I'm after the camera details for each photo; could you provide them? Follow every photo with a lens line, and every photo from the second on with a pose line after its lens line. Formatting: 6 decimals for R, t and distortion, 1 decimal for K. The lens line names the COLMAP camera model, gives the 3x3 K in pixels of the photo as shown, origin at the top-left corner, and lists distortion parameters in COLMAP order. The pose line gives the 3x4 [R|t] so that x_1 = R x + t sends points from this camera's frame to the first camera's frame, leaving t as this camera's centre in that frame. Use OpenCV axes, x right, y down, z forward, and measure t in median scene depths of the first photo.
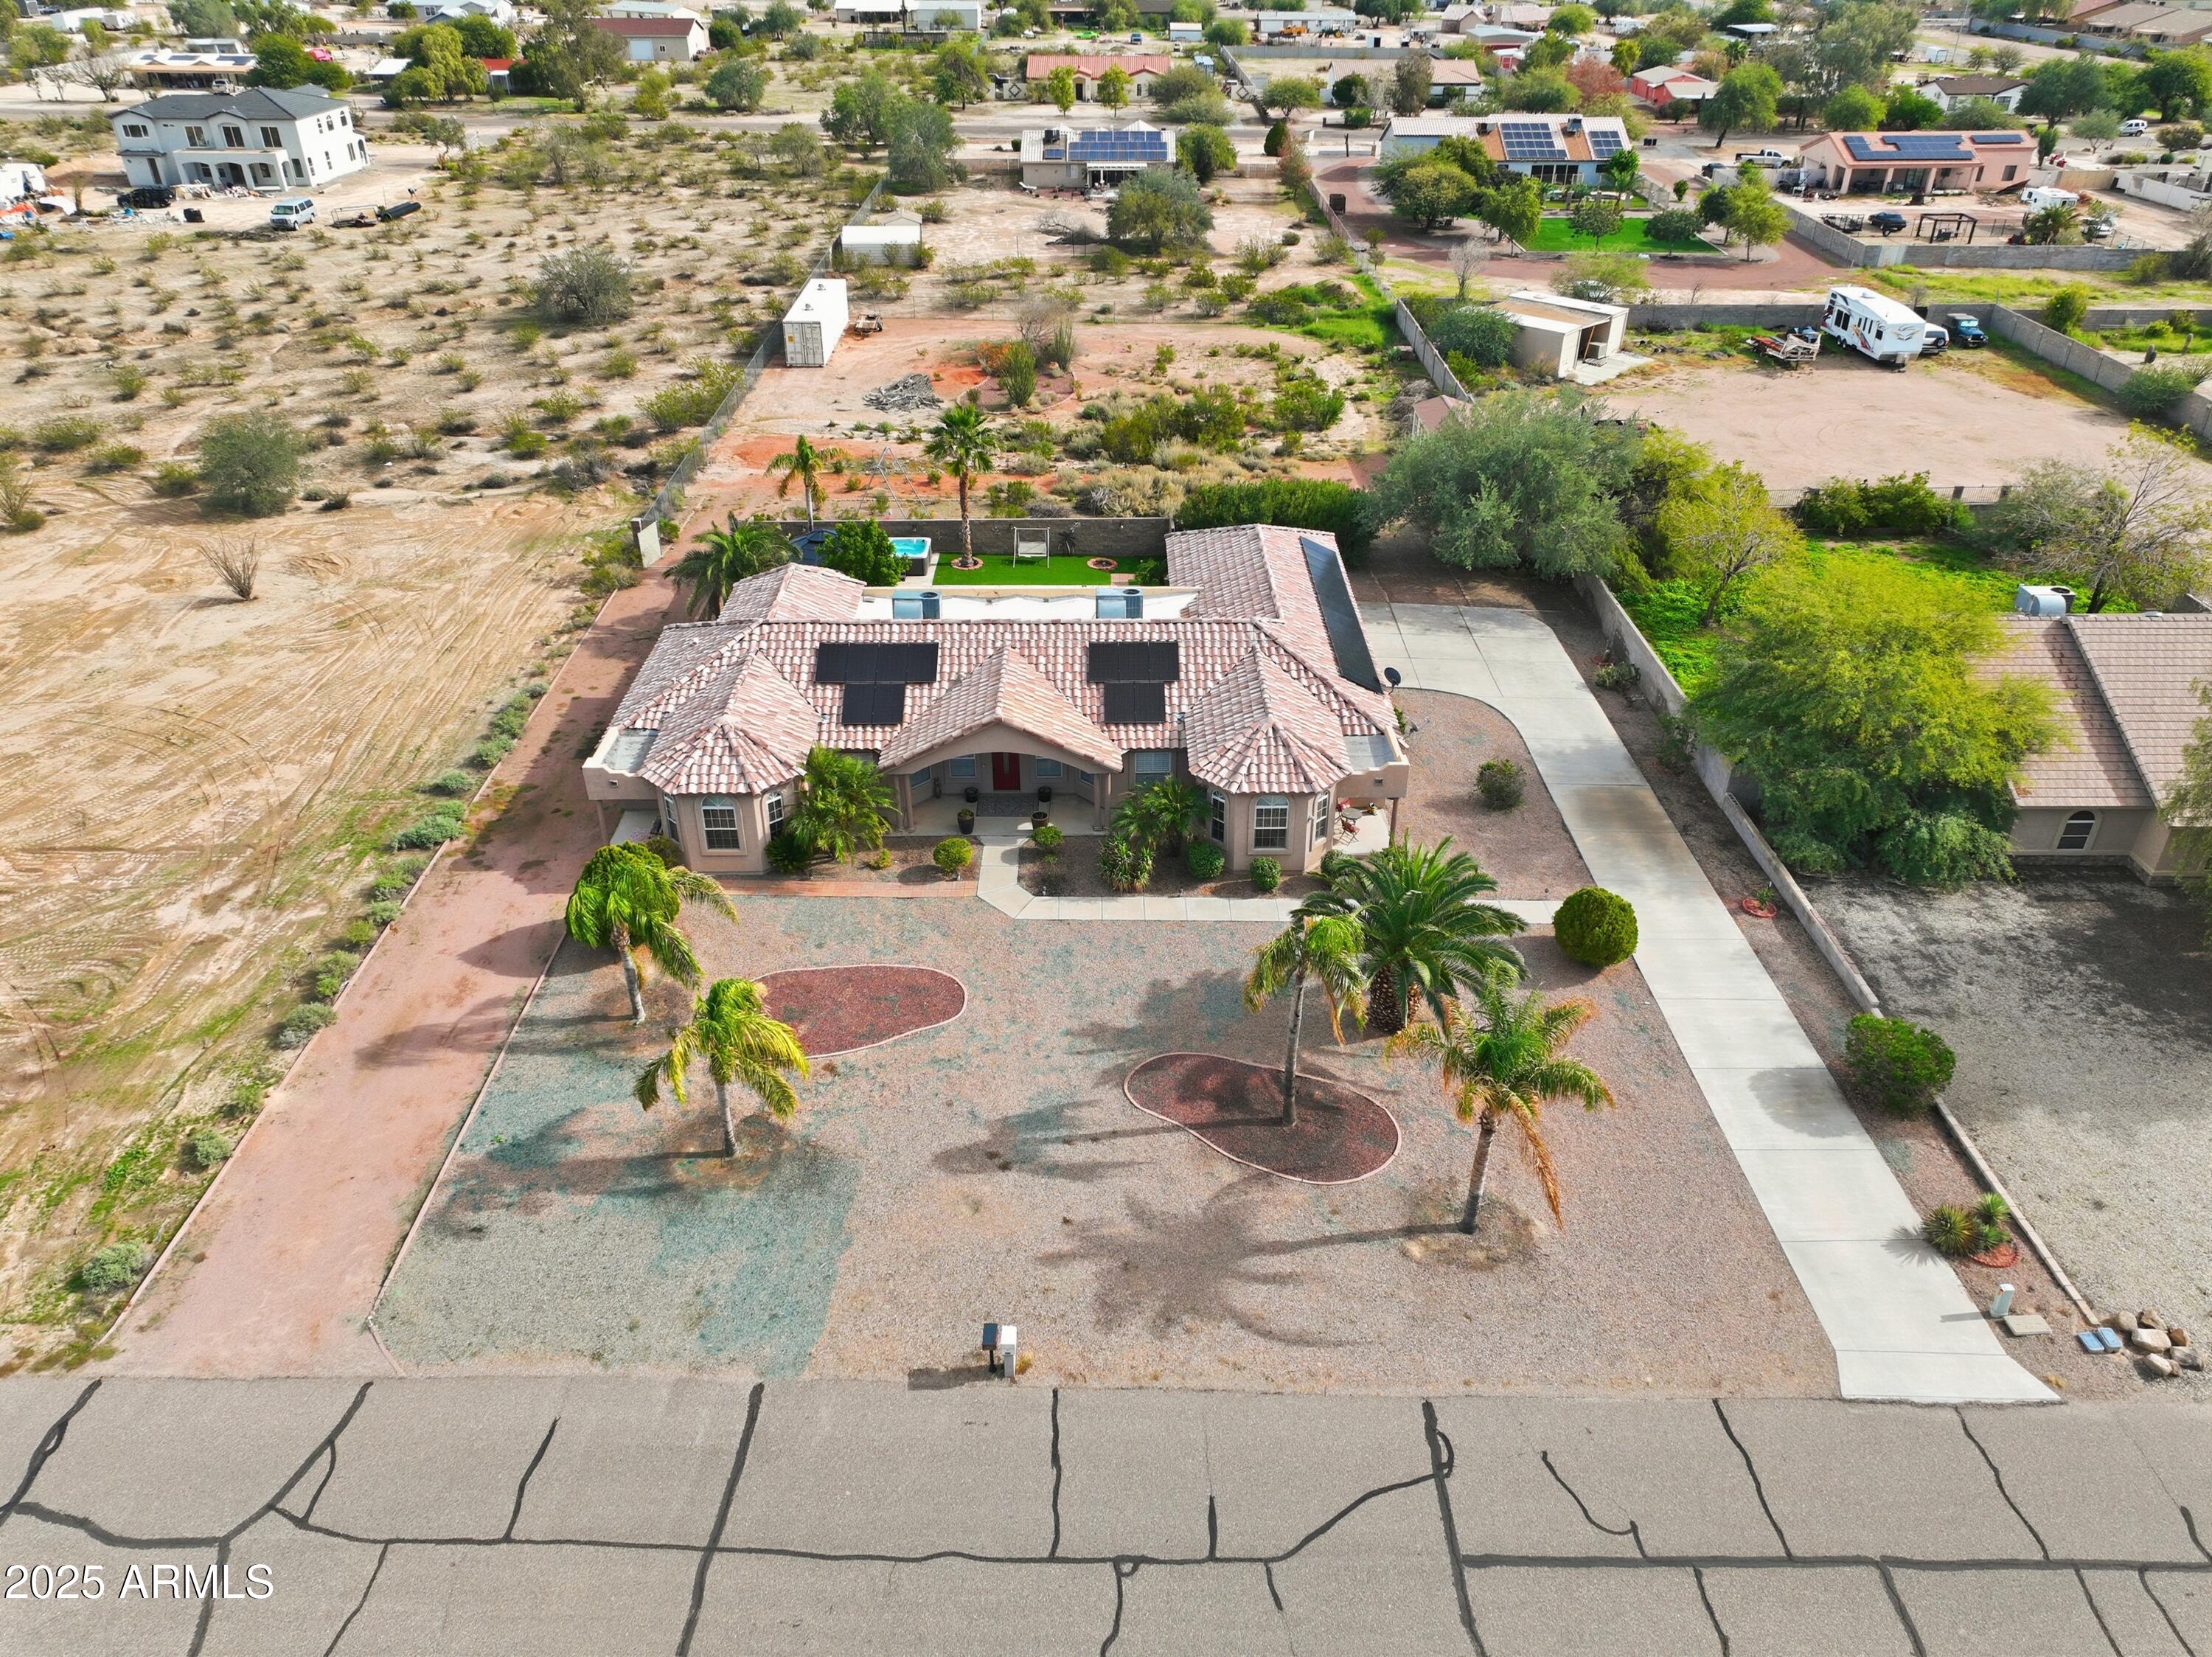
lens RADIAL K [[1568.3, 0, 1102.0], [0, 1568.3, 822.4], [0, 0, 1]] dist [-0.008526, 0.028082]
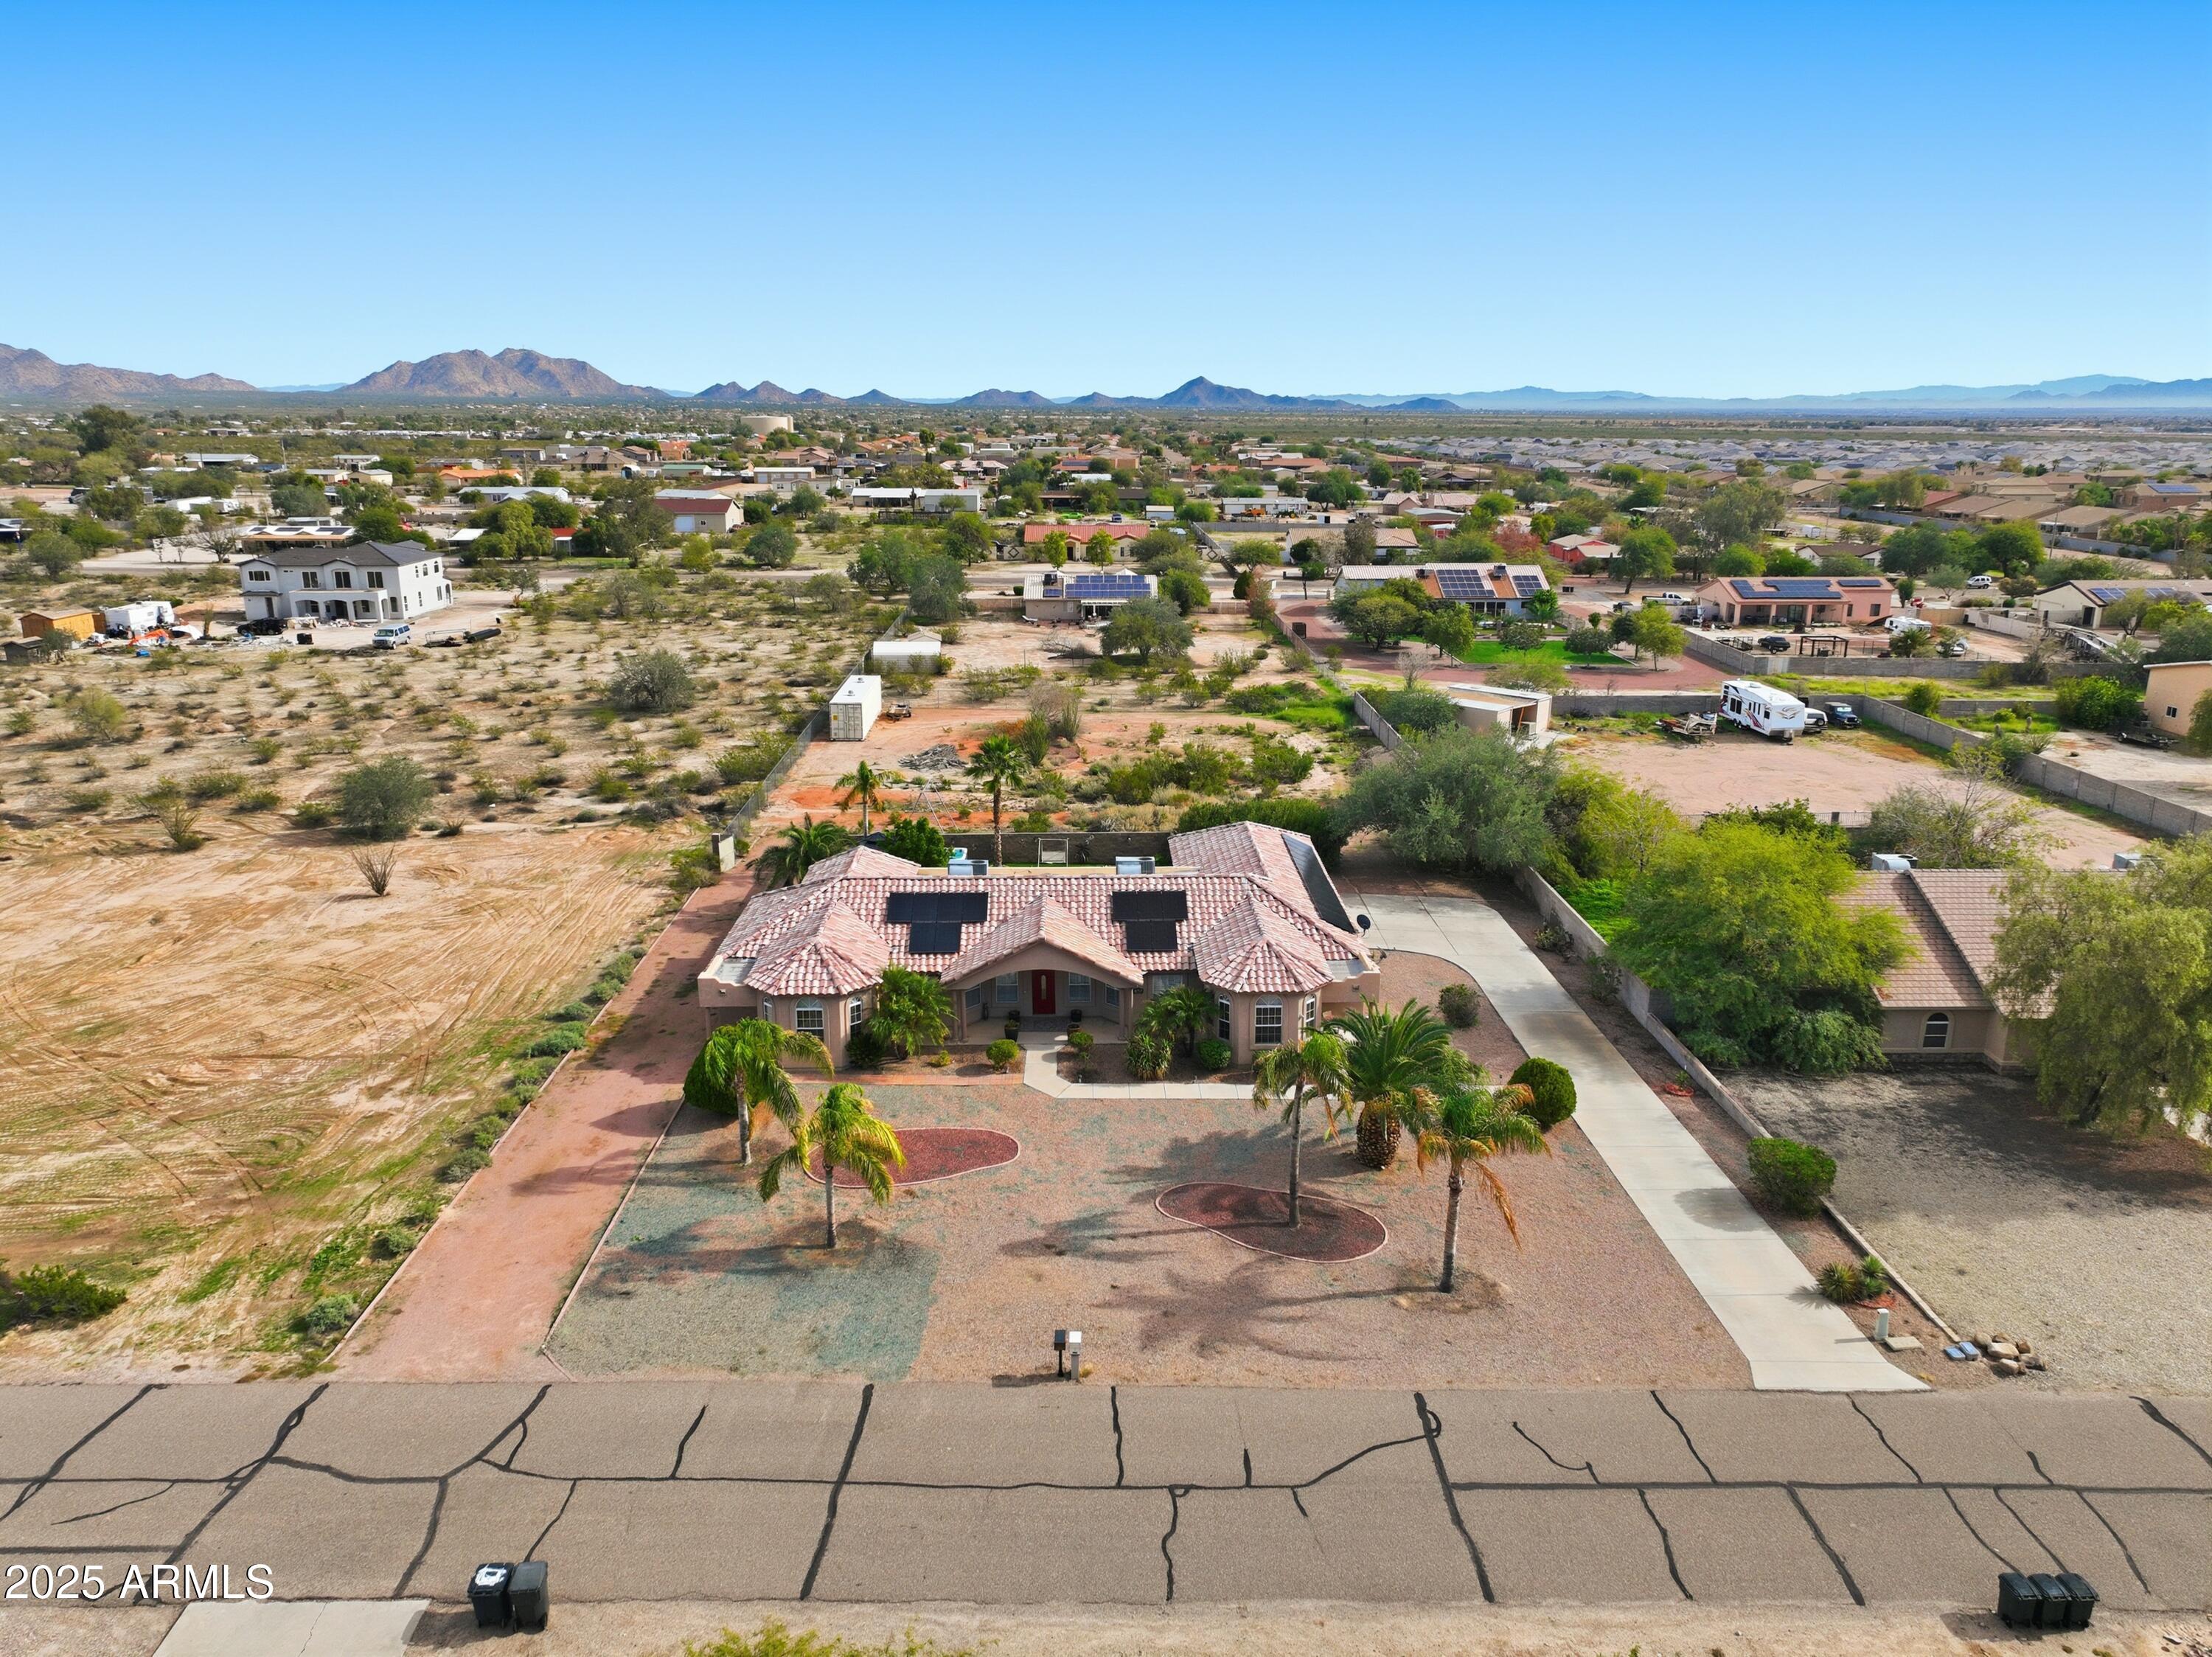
lens RADIAL K [[1568.3, 0, 1102.5], [0, 1568.3, 831.9], [0, 0, 1]] dist [-0.008526, 0.028082]
pose [[0.999881, -0.002953, 0.015125, -0.034572], [0.006993, 0.961544, -0.274563, 0.176166], [-0.013732, 0.274637, 0.961450, -0.181595]]
